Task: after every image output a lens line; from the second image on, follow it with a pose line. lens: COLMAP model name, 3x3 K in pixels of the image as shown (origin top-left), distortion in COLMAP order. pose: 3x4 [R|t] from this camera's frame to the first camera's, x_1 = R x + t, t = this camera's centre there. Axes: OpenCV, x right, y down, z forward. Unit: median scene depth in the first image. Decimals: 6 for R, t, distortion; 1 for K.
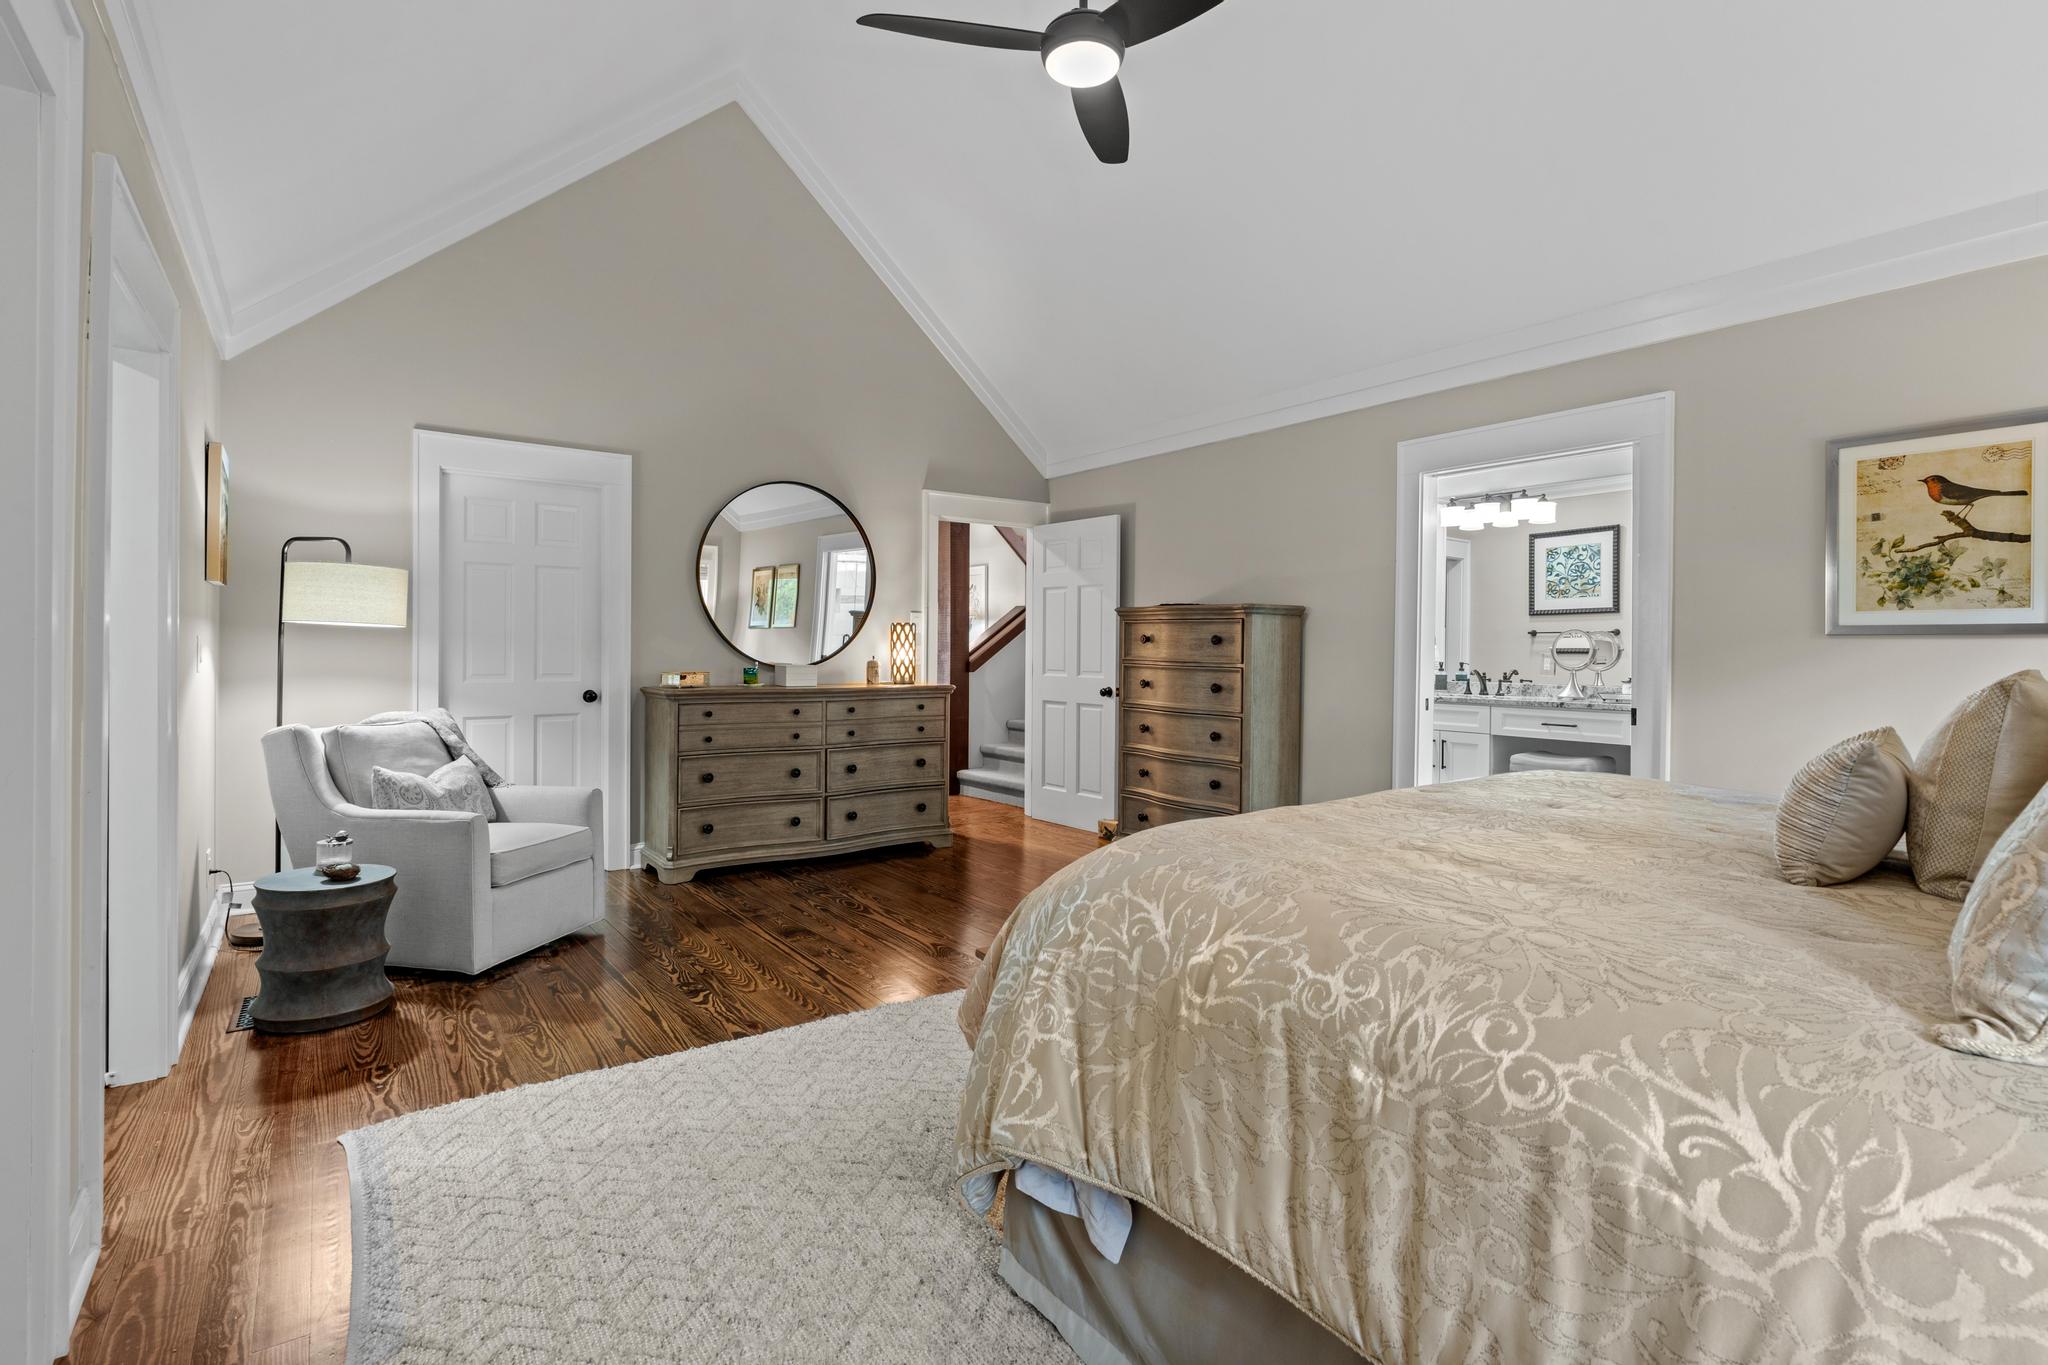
lens RADIAL K [[923.4, 0, 1012.1], [0, 923.4, 663.1], [0, 0, 1]] dist [-0.009633, 0.002543]
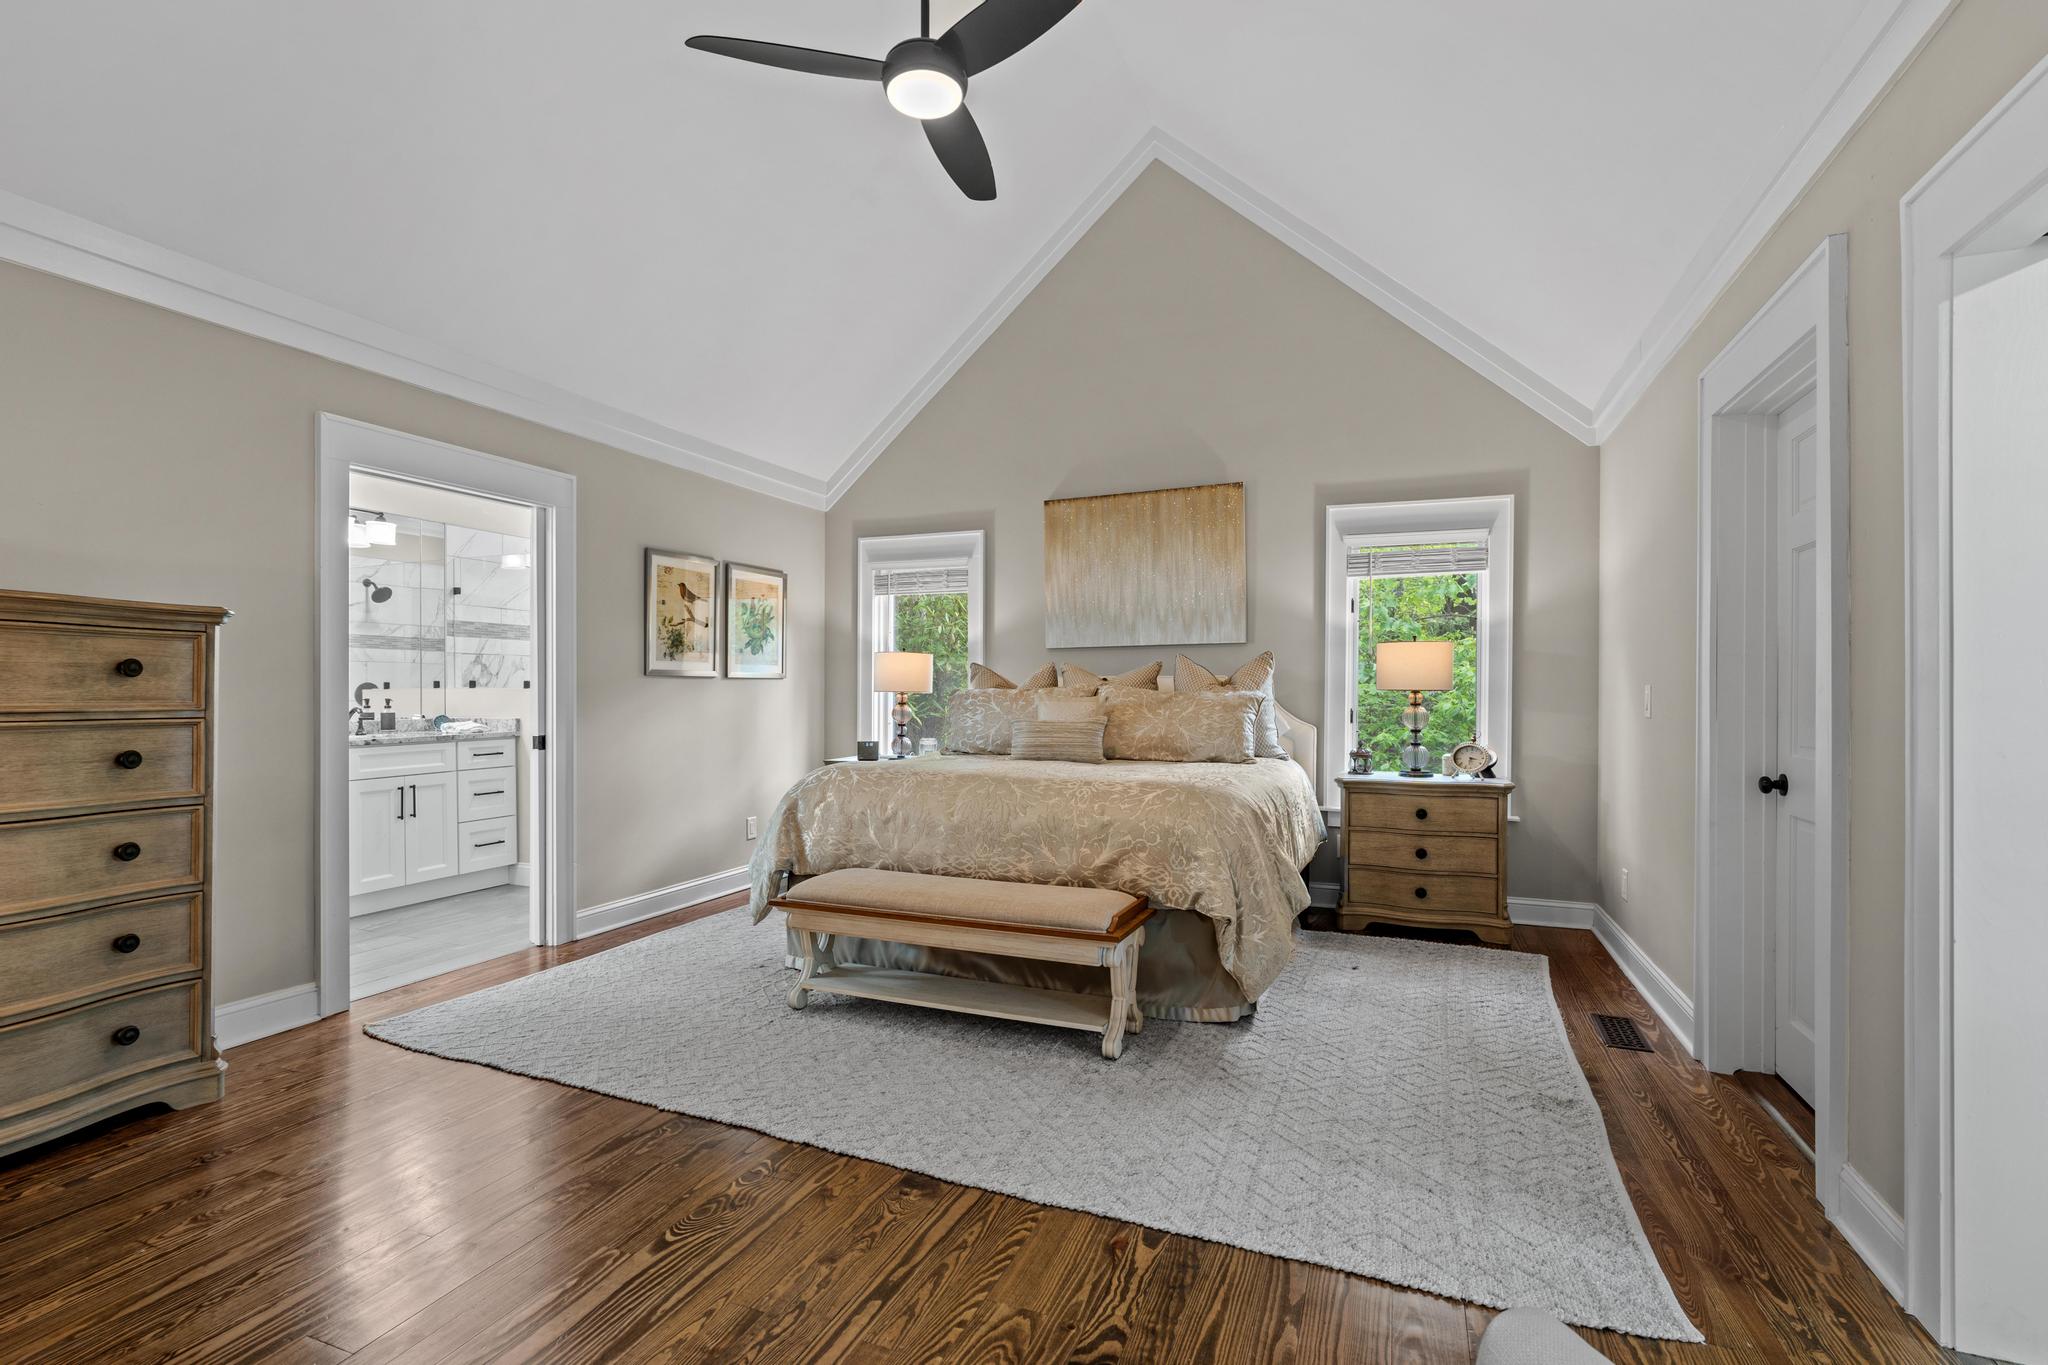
lens RADIAL K [[923.4, 0, 1022.6], [0, 923.4, 684.9], [0, 0, 1]] dist [-0.009633, 0.002543]
pose [[-0.514614, -0.001631, 0.857420, -0.742731], [0.009009, 0.999933, 0.007309, -0.021265], [-0.857374, 0.011486, -0.514565, 1.266820]]
